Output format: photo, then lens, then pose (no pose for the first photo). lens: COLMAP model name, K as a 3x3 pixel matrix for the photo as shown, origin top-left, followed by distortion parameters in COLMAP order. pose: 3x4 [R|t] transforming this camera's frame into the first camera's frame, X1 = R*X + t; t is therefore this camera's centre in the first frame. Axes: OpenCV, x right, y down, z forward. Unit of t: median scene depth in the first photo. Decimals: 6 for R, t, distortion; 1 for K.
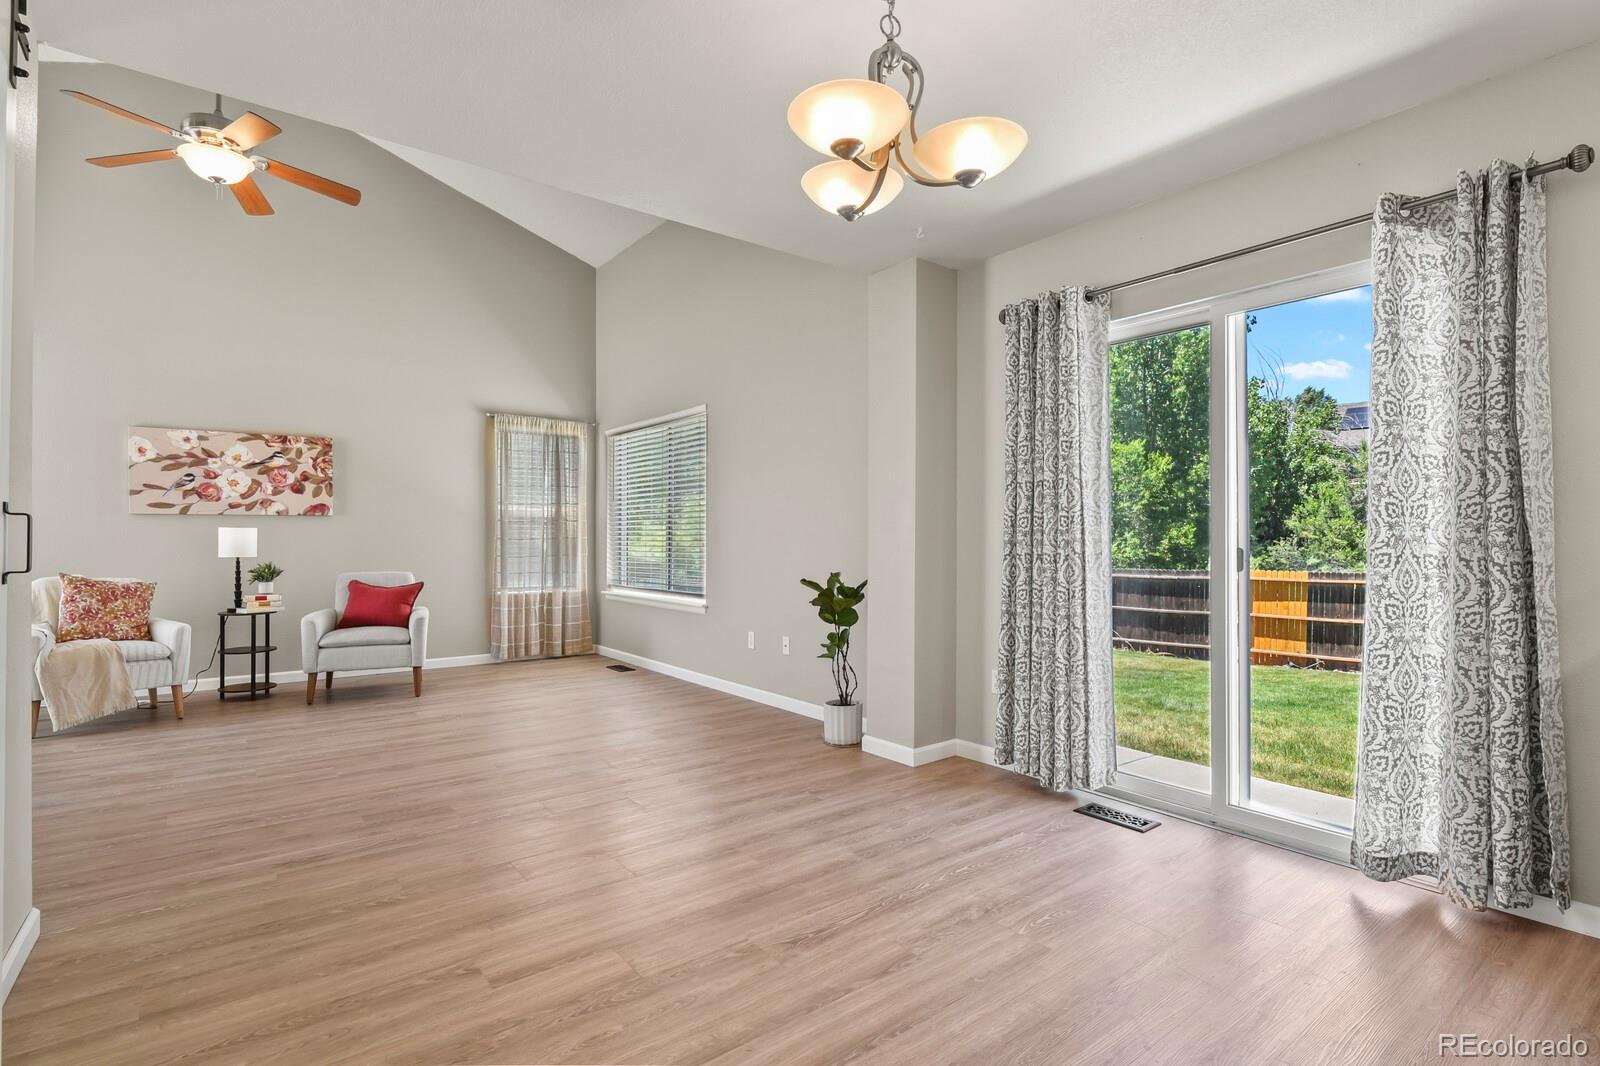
lens RADIAL K [[773.3, 0, 803.3], [0, 773.3, 534.4], [0, 0, 1]] dist [-0.002574, -0.001470]
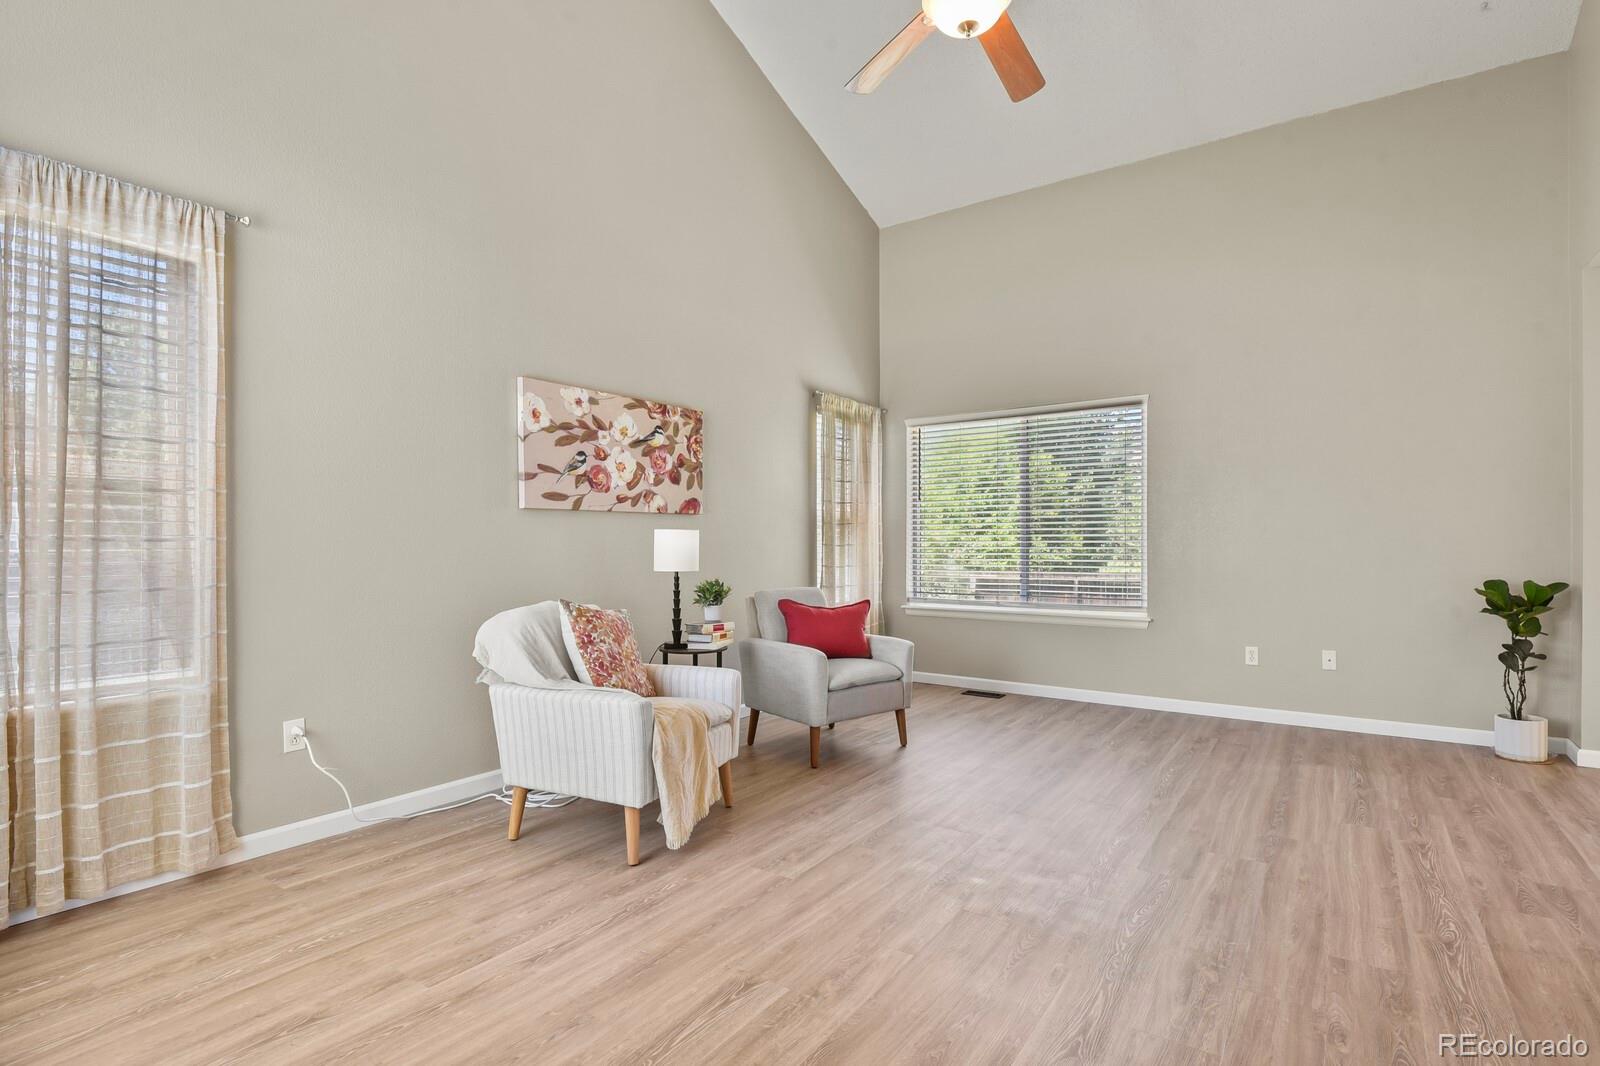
lens RADIAL K [[773.3, 0, 797.8], [0, 773.3, 535.0], [0, 0, 1]] dist [-0.002574, -0.001470]
pose [[0.950382, 0.003584, 0.311066, -0.810786], [-0.001460, 0.999974, -0.007060, 0.000851], [-0.311083, 0.006256, 0.950362, 0.275407]]
